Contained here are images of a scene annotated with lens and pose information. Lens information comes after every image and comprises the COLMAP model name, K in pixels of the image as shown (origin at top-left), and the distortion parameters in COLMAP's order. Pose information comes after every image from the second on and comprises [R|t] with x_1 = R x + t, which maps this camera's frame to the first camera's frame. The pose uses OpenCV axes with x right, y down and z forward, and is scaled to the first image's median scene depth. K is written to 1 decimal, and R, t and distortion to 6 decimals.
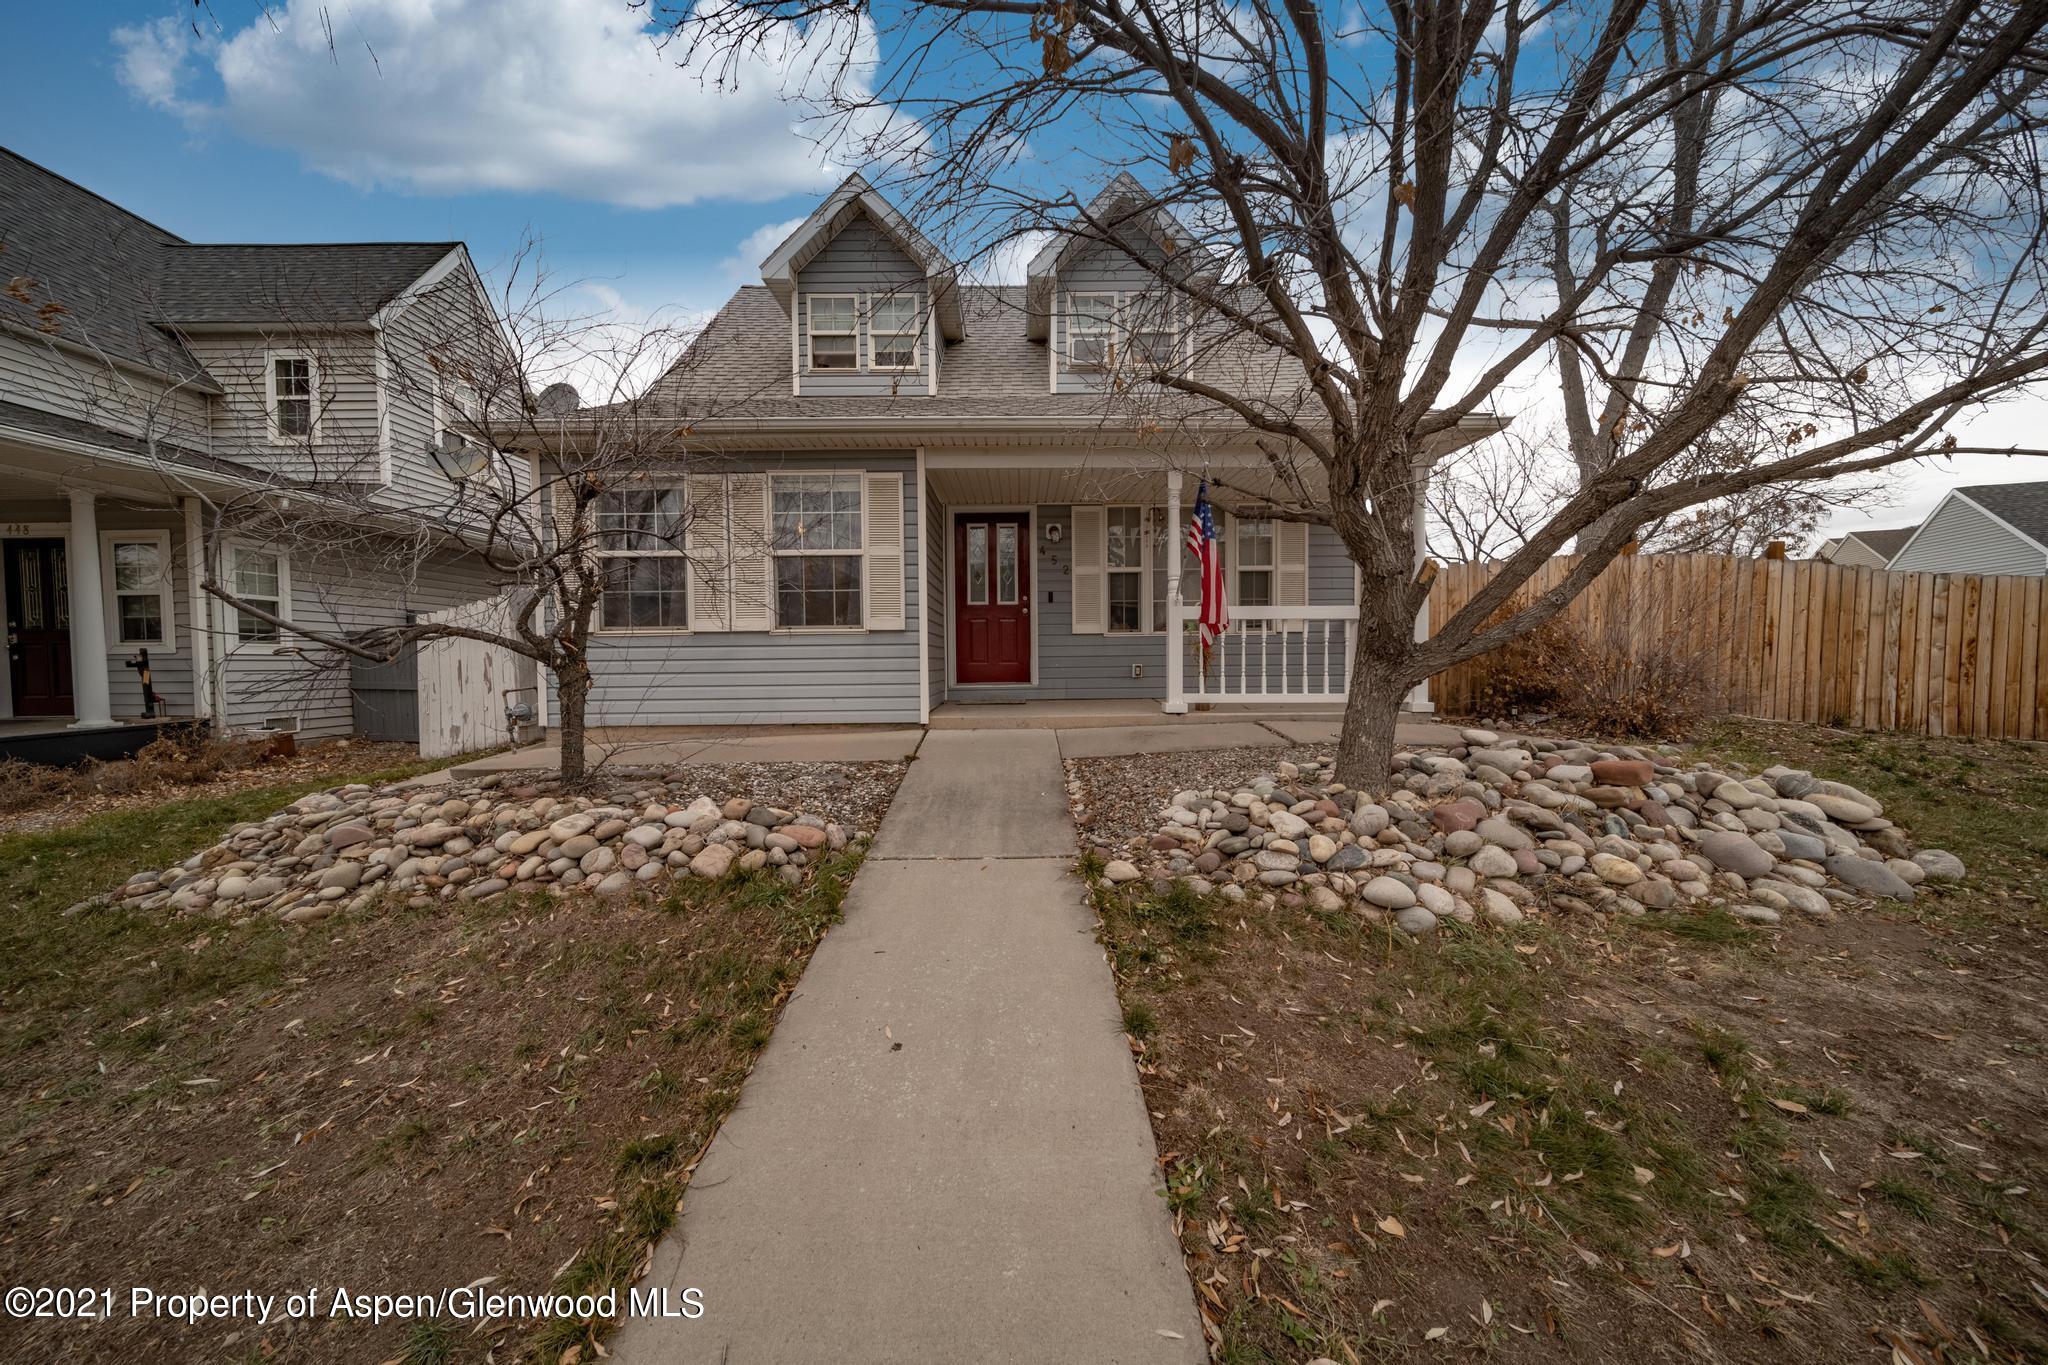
lens RADIAL K [[727.1, 0, 1022.4], [0, 727.1, 683.1], [0, 0, 1]] dist [-0.000381, -0.000506]
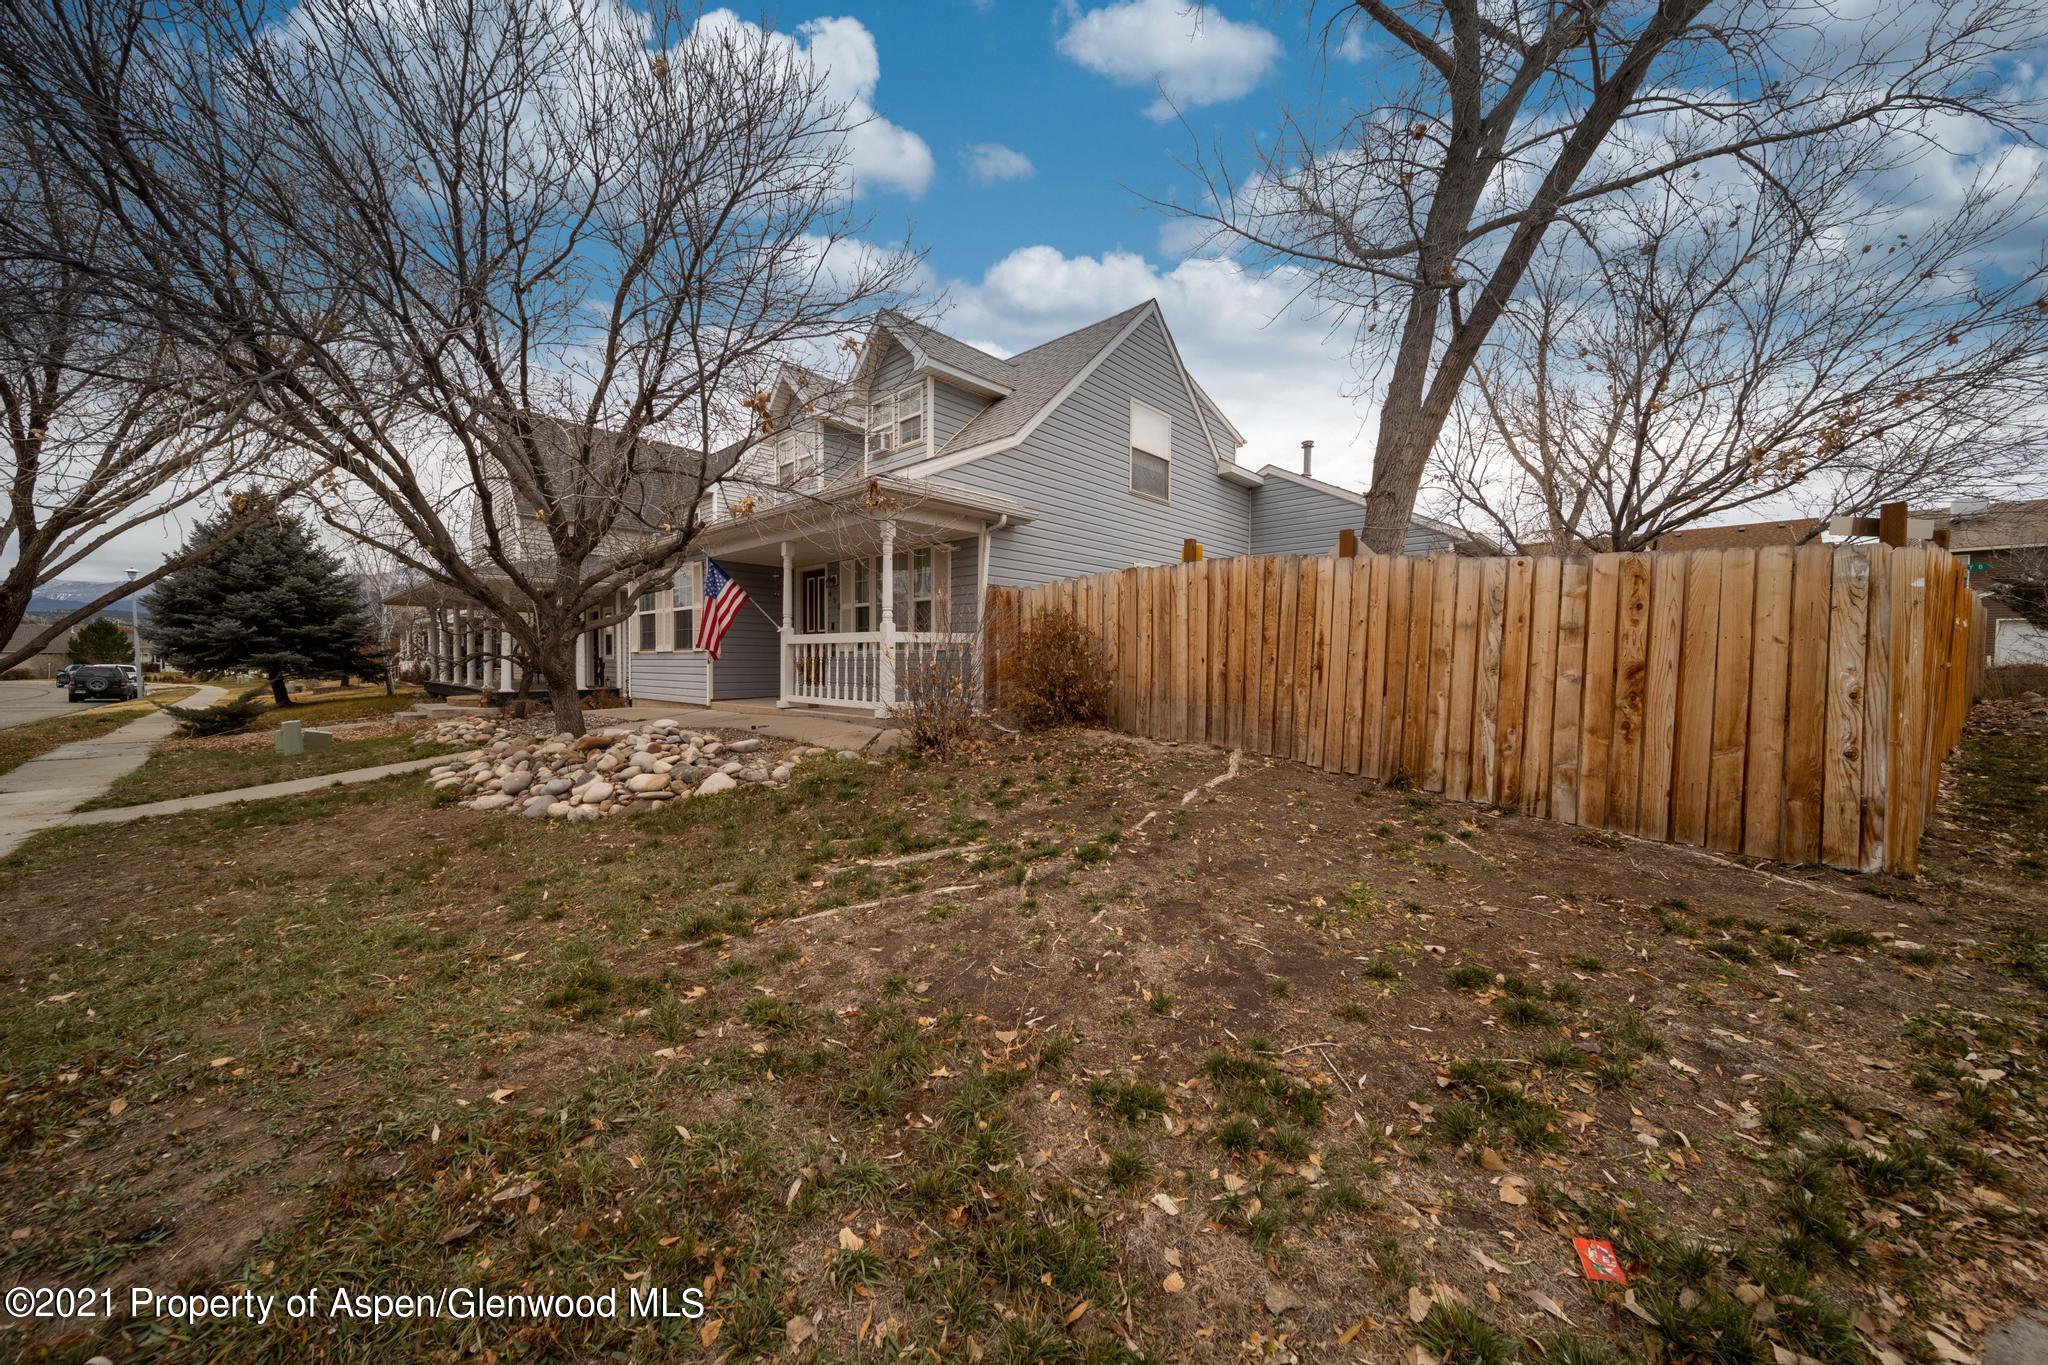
lens RADIAL K [[727.1, 0, 1018.0], [0, 727.1, 695.0], [0, 0, 1]] dist [-0.000381, -0.000506]
pose [[0.717823, 0.042434, -0.694931, 1.353437], [-0.035238, 0.999076, 0.024606, -0.033268], [0.695333, 0.006825, 0.718655, 0.239404]]
